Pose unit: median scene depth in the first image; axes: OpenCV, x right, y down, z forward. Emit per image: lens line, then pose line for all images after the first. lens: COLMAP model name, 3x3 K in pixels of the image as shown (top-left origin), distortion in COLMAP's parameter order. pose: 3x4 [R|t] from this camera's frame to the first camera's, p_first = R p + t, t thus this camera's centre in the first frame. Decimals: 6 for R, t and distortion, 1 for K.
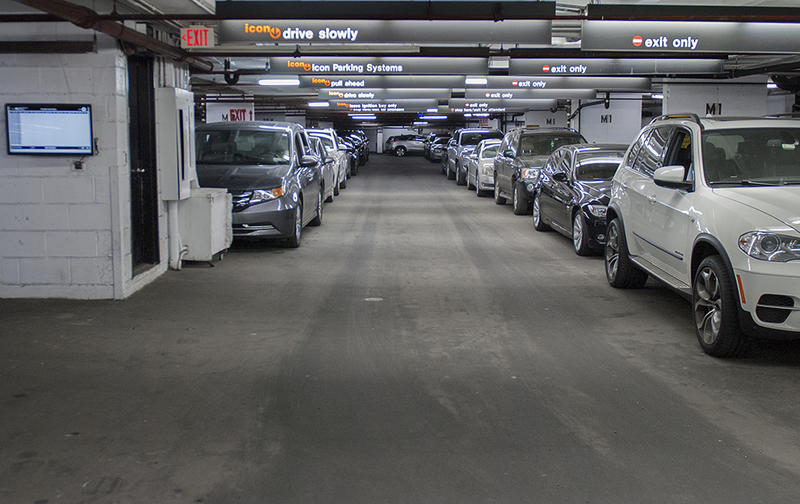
lens RADIAL K [[902.2, 0, 400.0], [0, 902.2, 252.0], [0, 0, 1]] dist [-0.030026, -0.012322]
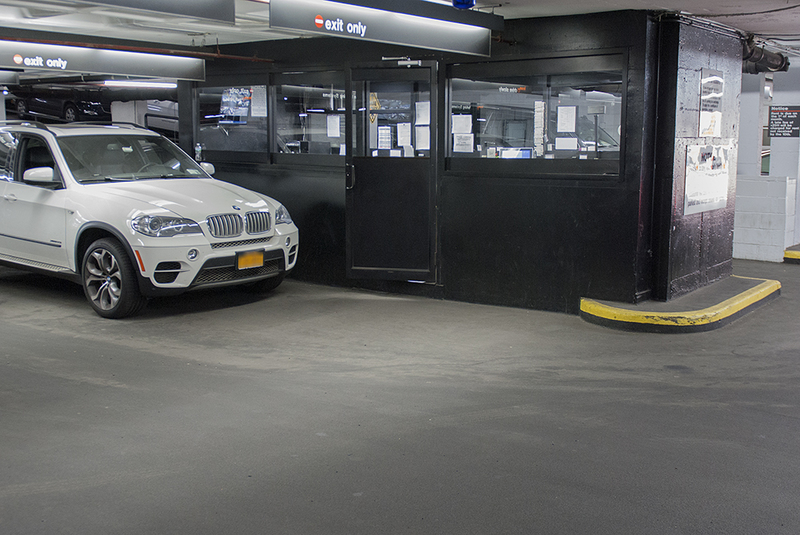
lens RADIAL K [[878.7, 0, 400.0], [0, 878.7, 267.5], [0, 0, 1]] dist [-0.037117, -0.004224]
pose [[0.630520, -0.108120, 0.768606, -0.265606], [0.093882, 0.993604, 0.062755, 0.005202], [-0.770474, 0.032590, 0.636637, -0.065502]]
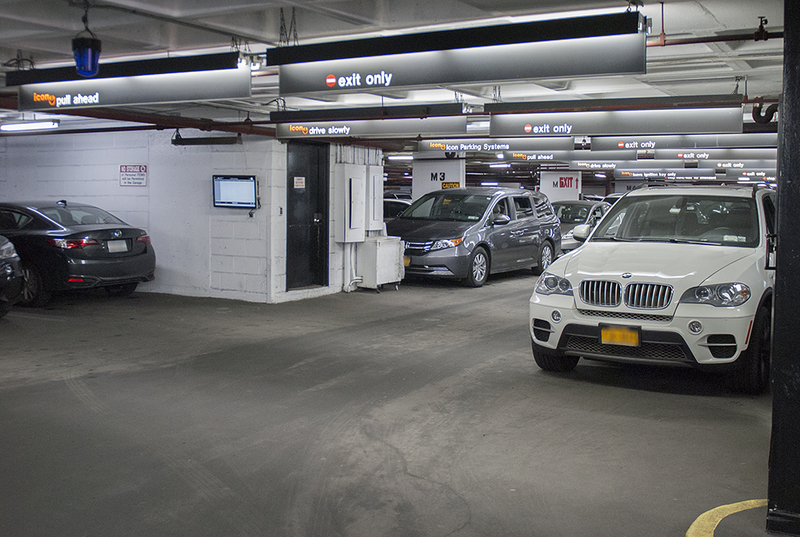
lens RADIAL K [[878.7, 0, 400.0], [0, 878.7, 268.5], [0, 0, 1]] dist [-0.037117, -0.004224]
pose [[0.853141, 0.053829, -0.518896, 0.667360], [-0.080623, 0.996317, -0.029201, 0.020027], [0.515413, 0.066748, 0.854339, -0.158982]]
